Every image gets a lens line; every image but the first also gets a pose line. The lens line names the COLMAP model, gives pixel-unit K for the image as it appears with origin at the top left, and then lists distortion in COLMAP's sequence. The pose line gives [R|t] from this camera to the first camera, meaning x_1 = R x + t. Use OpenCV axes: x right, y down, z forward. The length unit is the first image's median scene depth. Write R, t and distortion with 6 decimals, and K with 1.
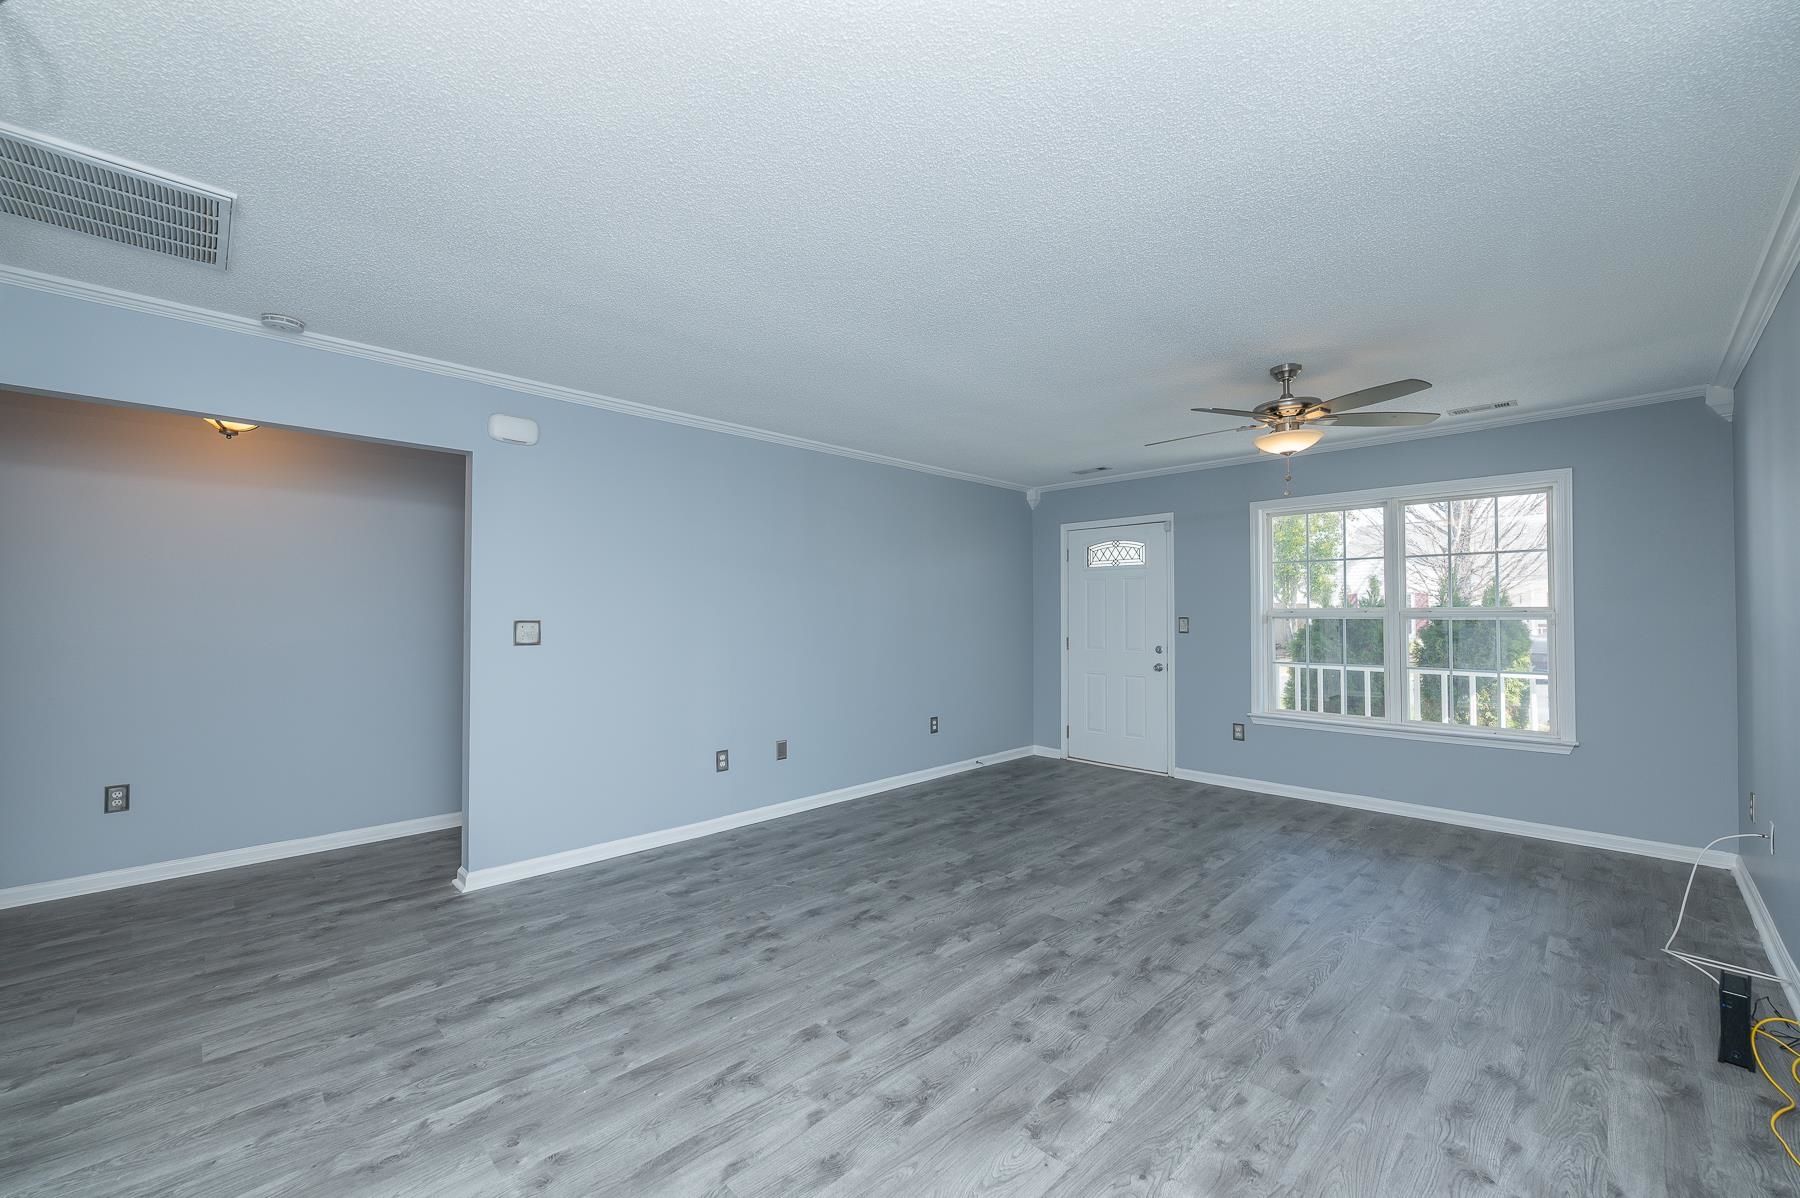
lens RADIAL K [[700.8, 0, 877.0], [0, 700.8, 605.7], [0, 0, 1]] dist [-0.002083, -0.000014]
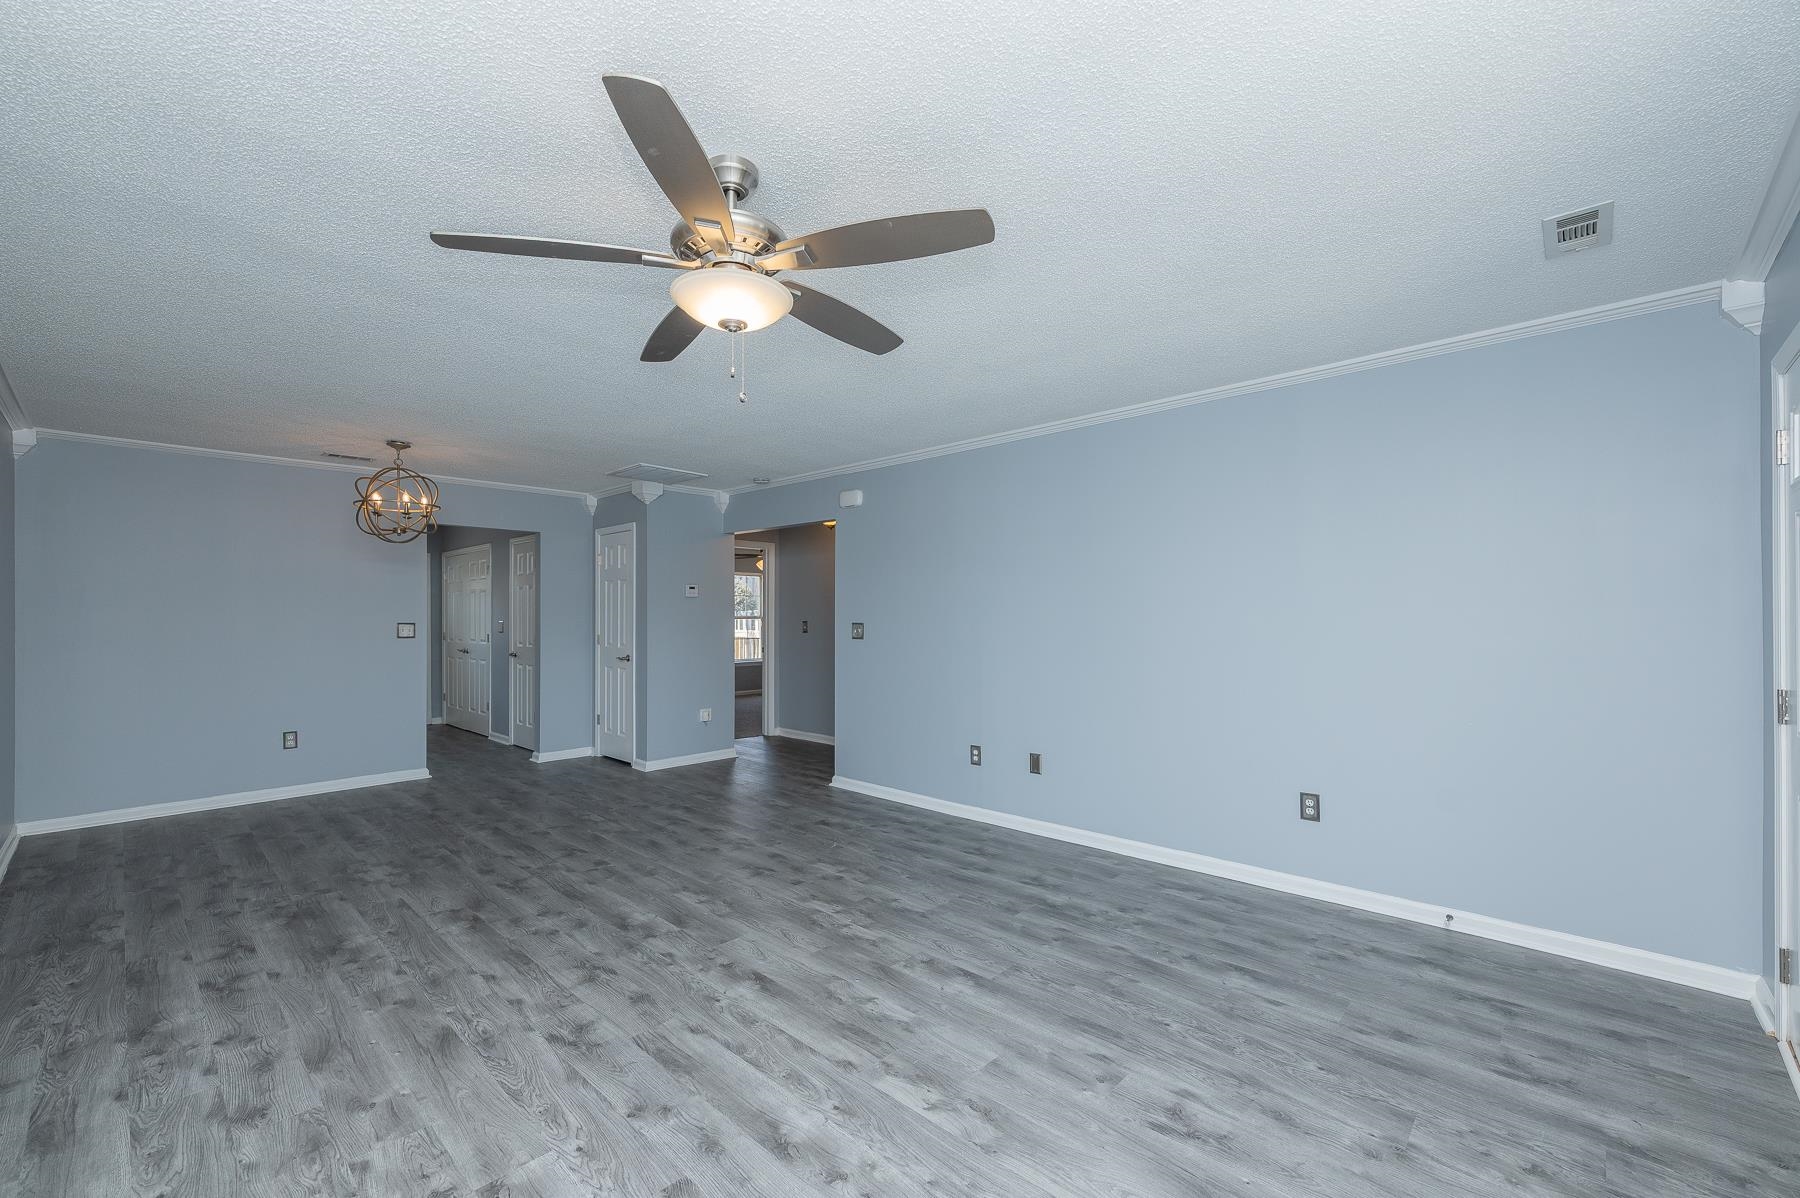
lens RADIAL K [[720.6, 0, 922.2], [0, 720.6, 607.4], [0, 0, 1]] dist [0.000172, 0.000243]
pose [[0.085173, -0.011752, -0.996297, 1.175835], [0.013383, 0.999854, -0.010650, 0.007162], [0.996276, -0.012427, 0.085318, 1.106055]]
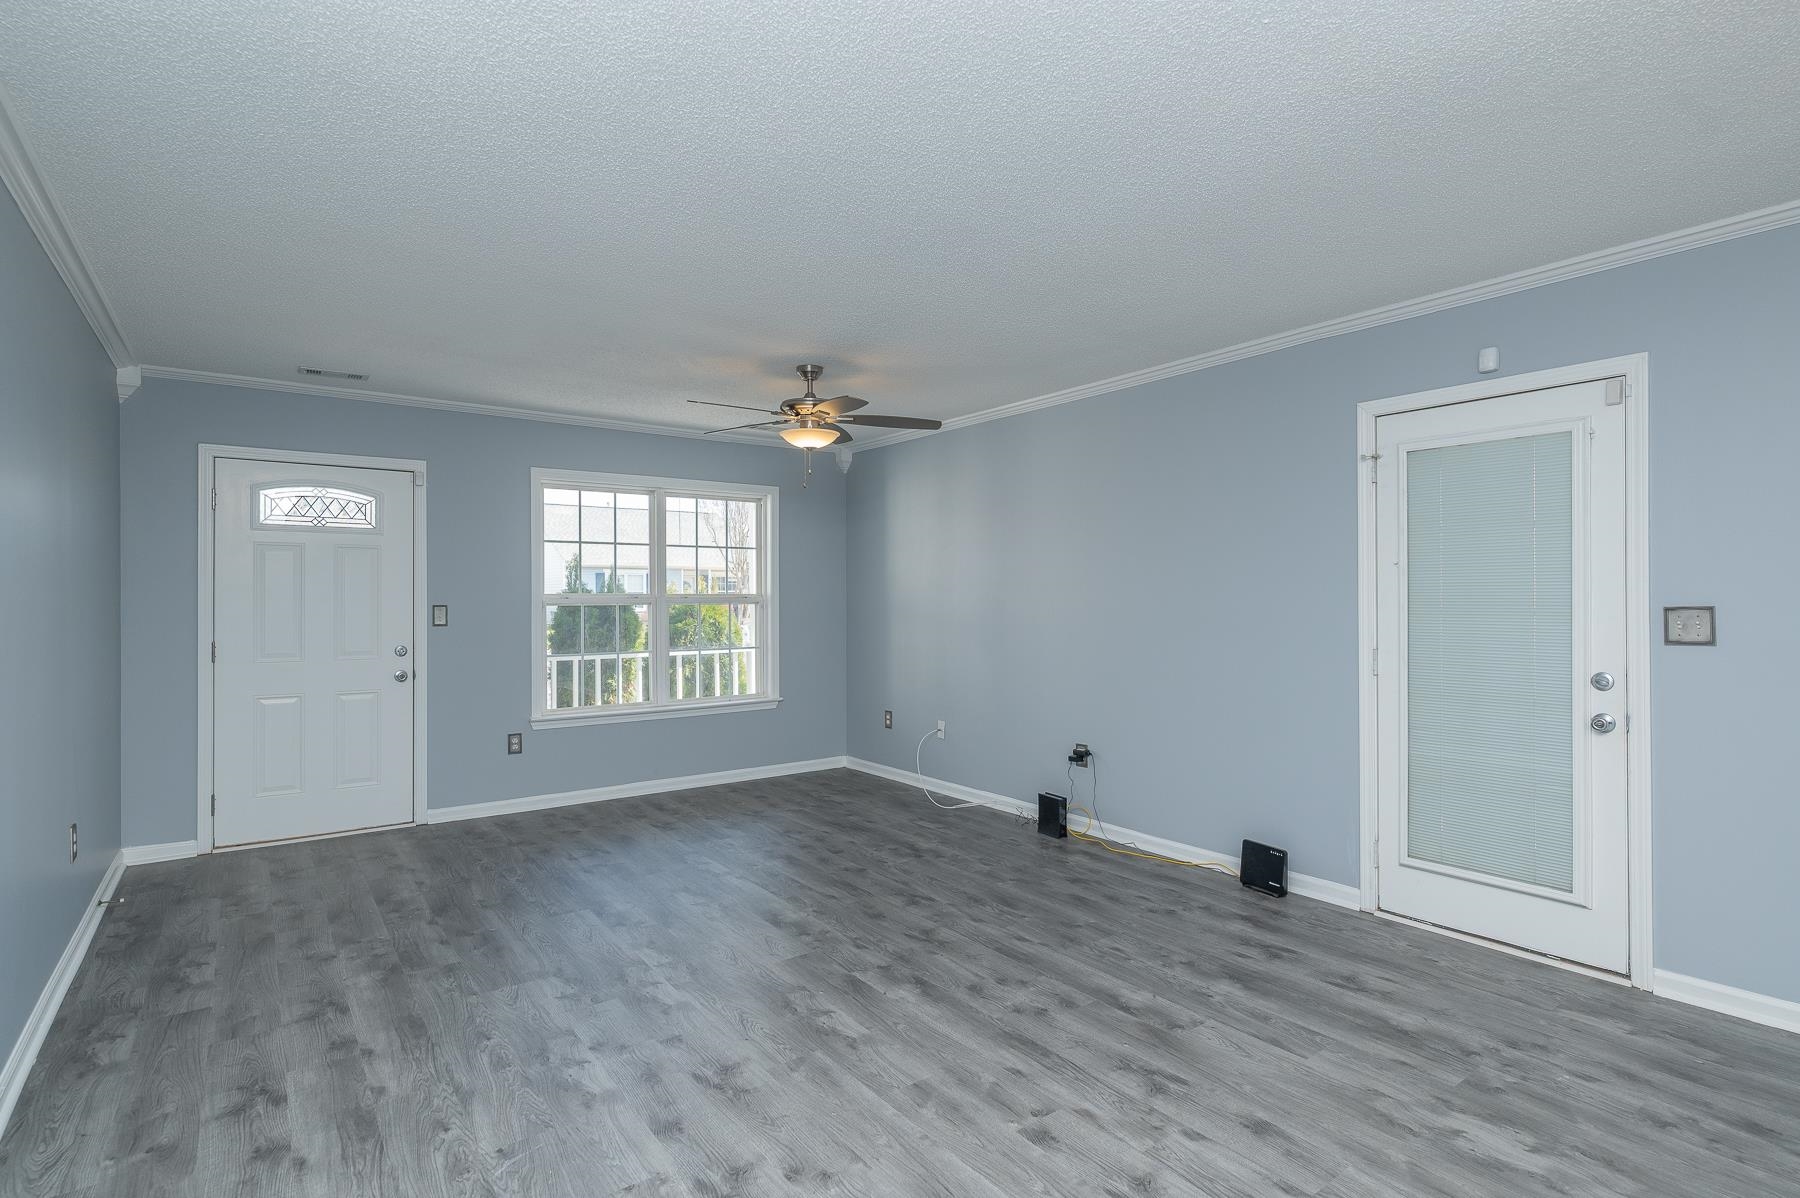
lens RADIAL K [[879.9, 0, 888.6], [0, 879.9, 598.2], [0, 0, 1]] dist [0.001199, -0.000338]
pose [[0.142788, 0.001839, 0.989752, -0.731829], [-0.009027, 0.999959, -0.000556, 0.010162], [-0.989712, -0.008855, 0.142798, 0.693849]]
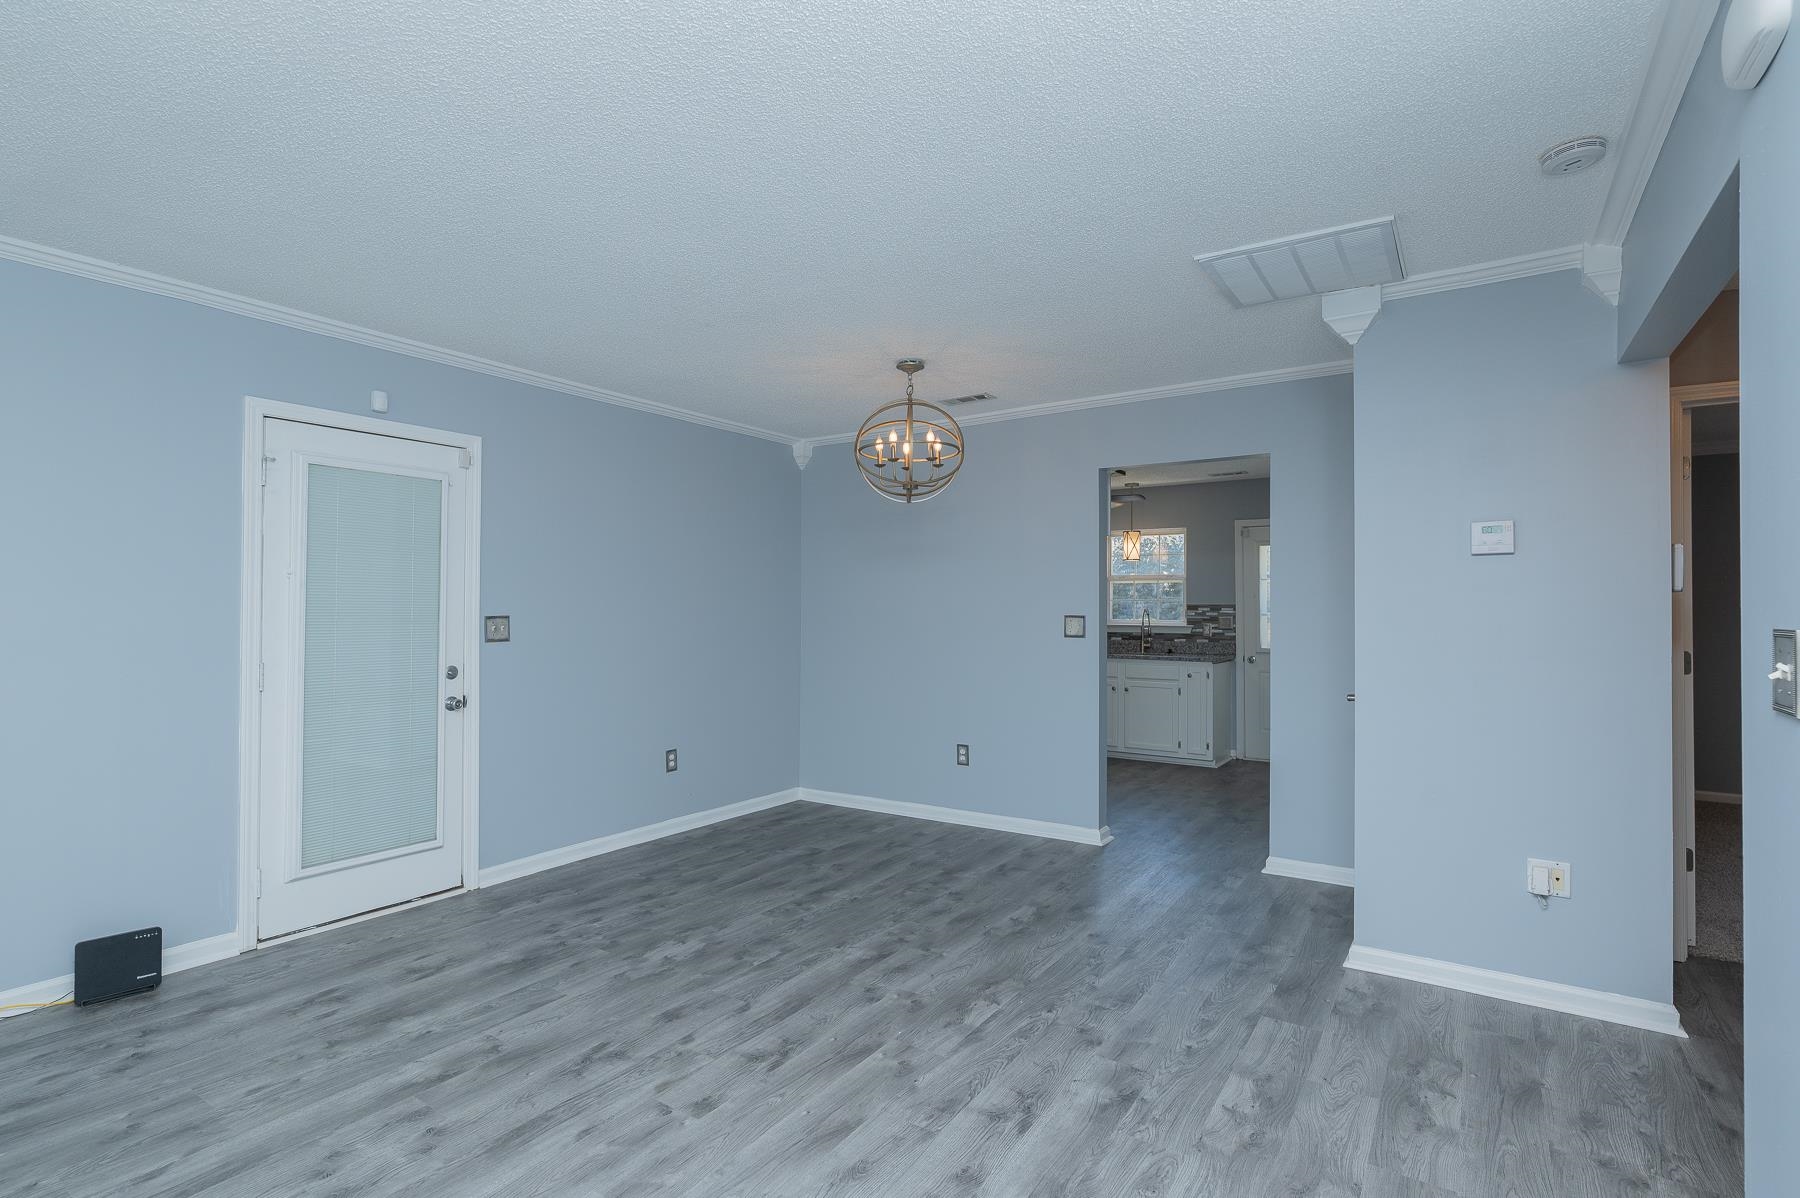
lens RADIAL K [[879.9, 0, 888.6], [0, 879.9, 598.2], [0, 0, 1]] dist [0.001199, -0.000338]
pose [[-0.977676, -0.005084, -0.210056, -0.058221], [0.000695, 0.999624, -0.027428, 0.020391], [0.210116, -0.026962, -0.977305, 1.409929]]
